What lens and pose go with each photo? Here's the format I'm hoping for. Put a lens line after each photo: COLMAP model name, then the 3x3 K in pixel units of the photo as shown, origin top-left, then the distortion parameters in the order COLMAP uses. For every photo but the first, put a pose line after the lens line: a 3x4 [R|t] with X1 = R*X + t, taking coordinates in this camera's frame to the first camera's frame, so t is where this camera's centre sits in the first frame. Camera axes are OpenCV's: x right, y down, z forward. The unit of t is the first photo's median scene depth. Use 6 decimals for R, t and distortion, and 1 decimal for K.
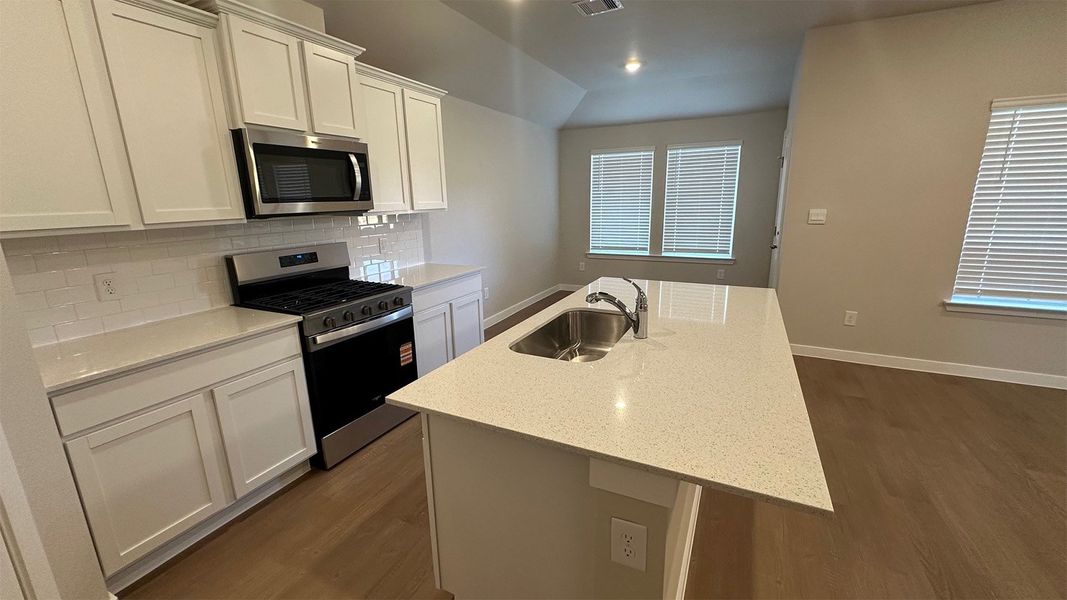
lens RADIAL K [[425.6, 0, 533.5], [0, 425.6, 300.0], [0, 0, 1]] dist [-0.001975, -0.000275]
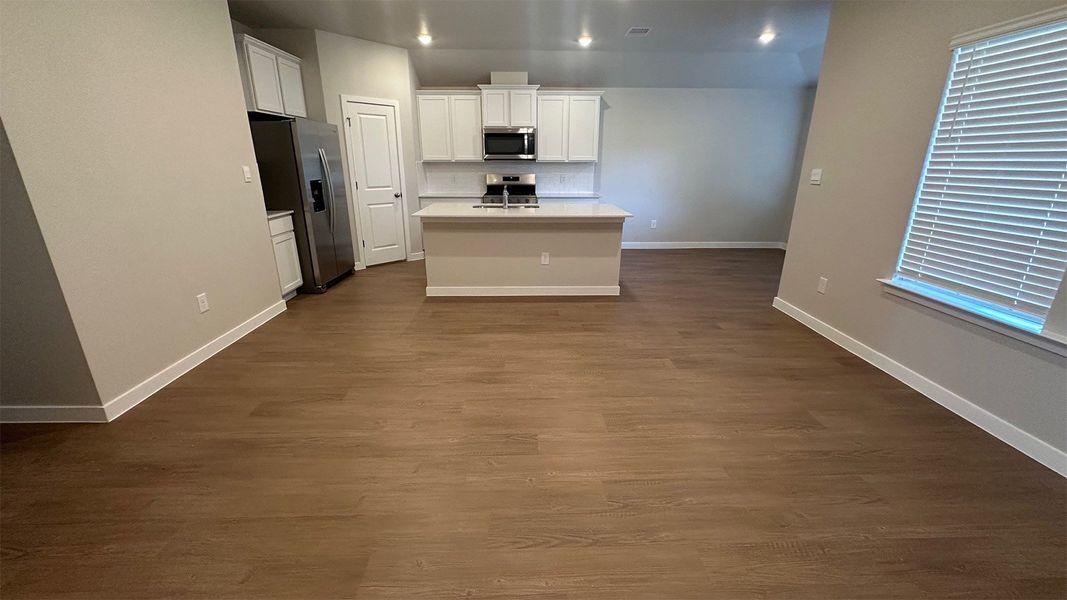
lens RADIAL K [[425.6, 0, 533.5], [0, 425.6, 300.0], [0, 0, 1]] dist [-0.001975, -0.000275]
pose [[0.468331, 0.294462, -0.833042, 1.381440], [-0.218776, 0.952119, 0.213558, 0.013441], [0.856039, 0.082233, 0.510328, -0.063939]]
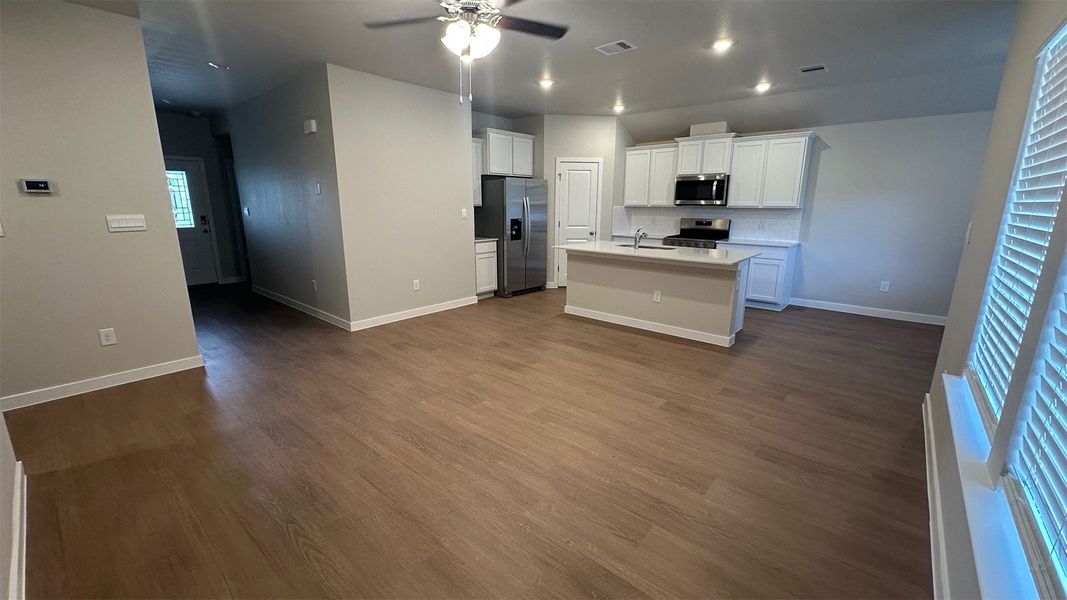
lens RADIAL K [[425.6, 0, 533.5], [0, 425.6, 300.0], [0, 0, 1]] dist [-0.001975, -0.000275]
pose [[-0.250275, 0.234916, -0.939243, 1.684573], [-0.227608, 0.928652, 0.292917, -0.143206], [0.941040, 0.287089, -0.178950, 0.503212]]
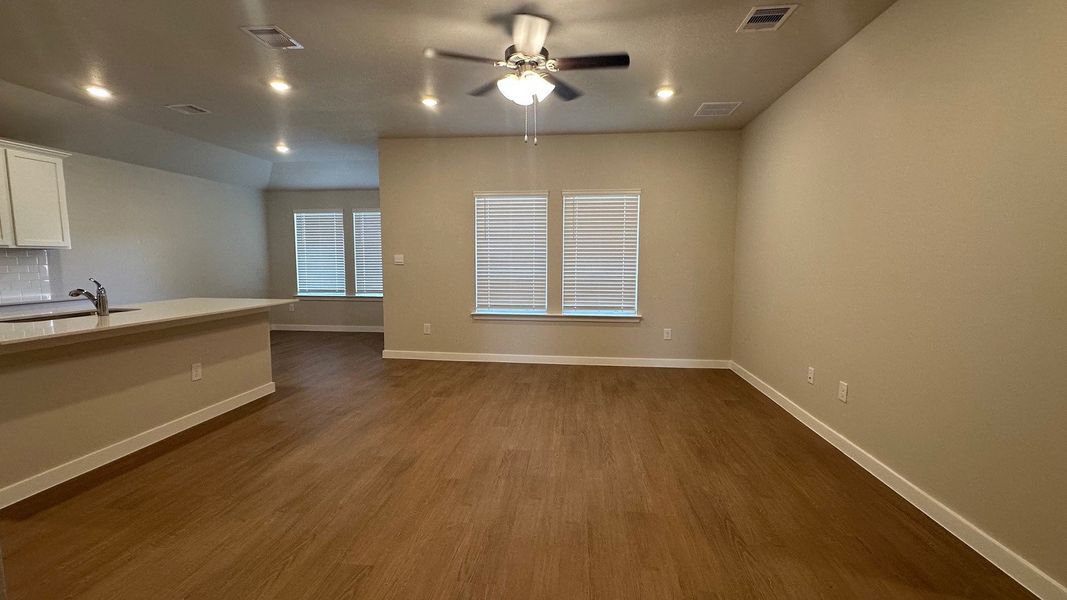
lens RADIAL K [[433.0, 0, 533.1], [0, 433.0, 296.2], [0, 0, 1]] dist [-0.001038, 0.000026]
pose [[0.940925, -0.008030, 0.338519, 0.644785], [0.059491, 0.988089, -0.141919, 0.181372], [-0.333347, 0.153674, 0.930196, -0.566868]]
